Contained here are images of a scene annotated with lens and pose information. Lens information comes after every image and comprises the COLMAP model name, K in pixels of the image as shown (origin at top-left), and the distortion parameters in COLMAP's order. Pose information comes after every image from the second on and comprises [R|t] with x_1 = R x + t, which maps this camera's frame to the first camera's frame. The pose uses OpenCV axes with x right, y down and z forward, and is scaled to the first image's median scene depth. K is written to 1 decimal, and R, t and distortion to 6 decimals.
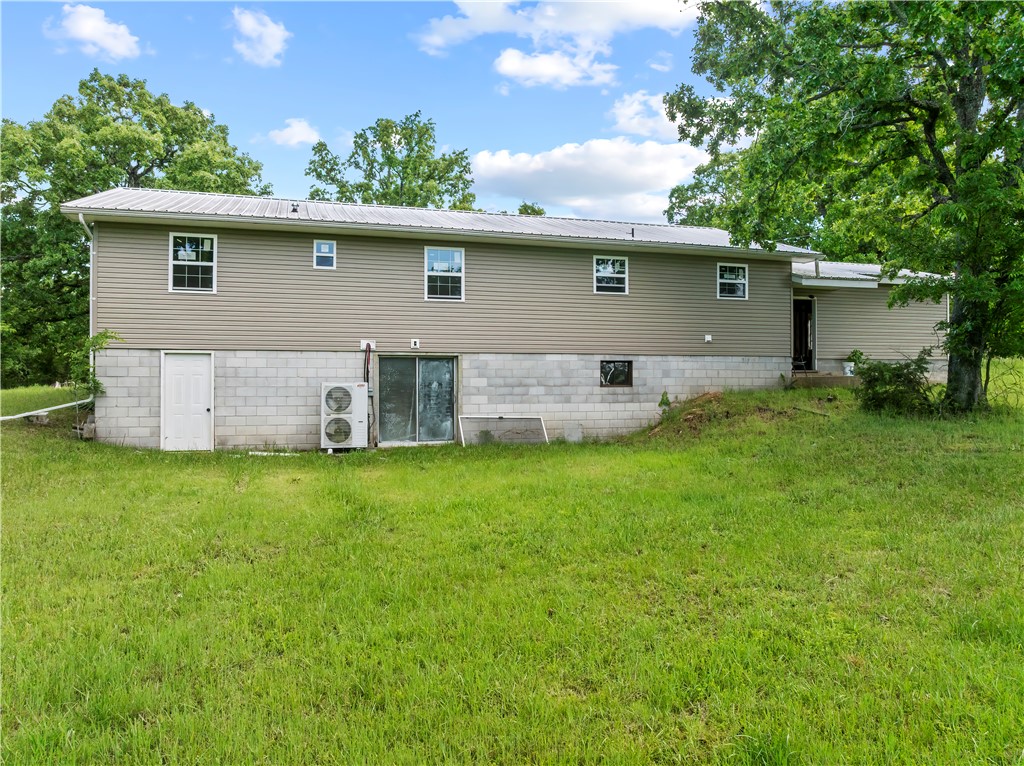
lens RADIAL K [[711.3, 0, 518.0], [0, 711.3, 380.7], [0, 0, 1]] dist [-0.042156, -0.003326]
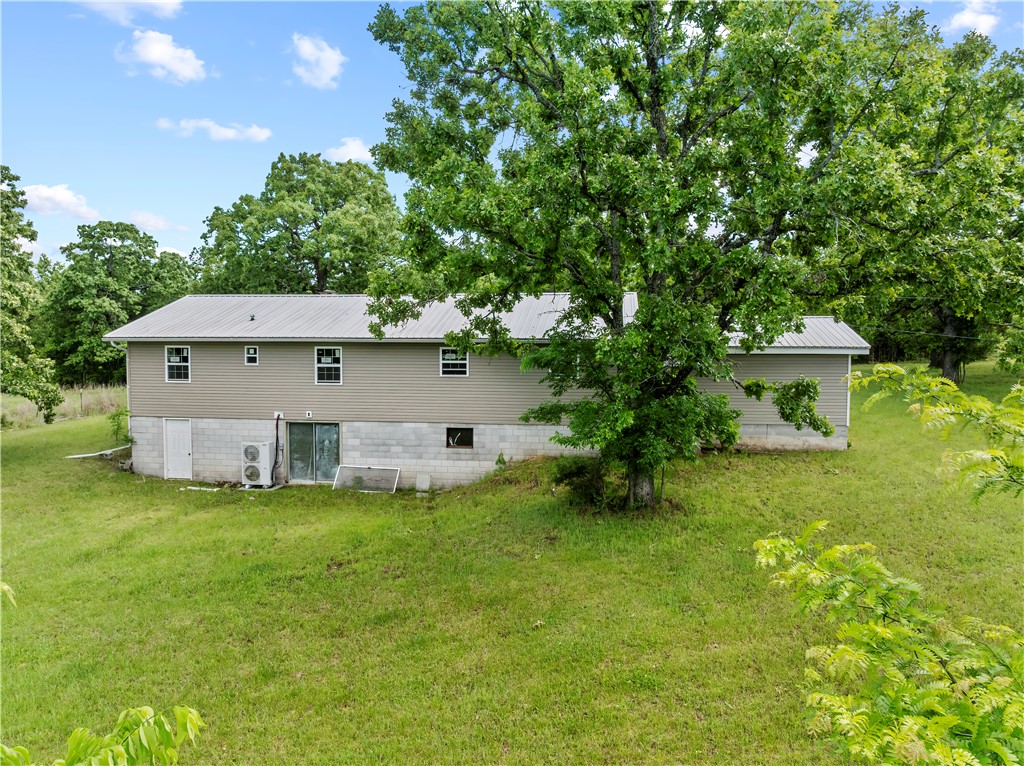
lens RADIAL K [[711.3, 0, 518.0], [0, 711.3, 380.7], [0, 0, 1]] dist [-0.042156, -0.003326]
pose [[0.910350, 0.028741, -0.412839, 0.831526], [-0.004092, 0.998162, 0.060465, -0.208759], [0.413818, -0.053355, 0.908795, -0.132205]]
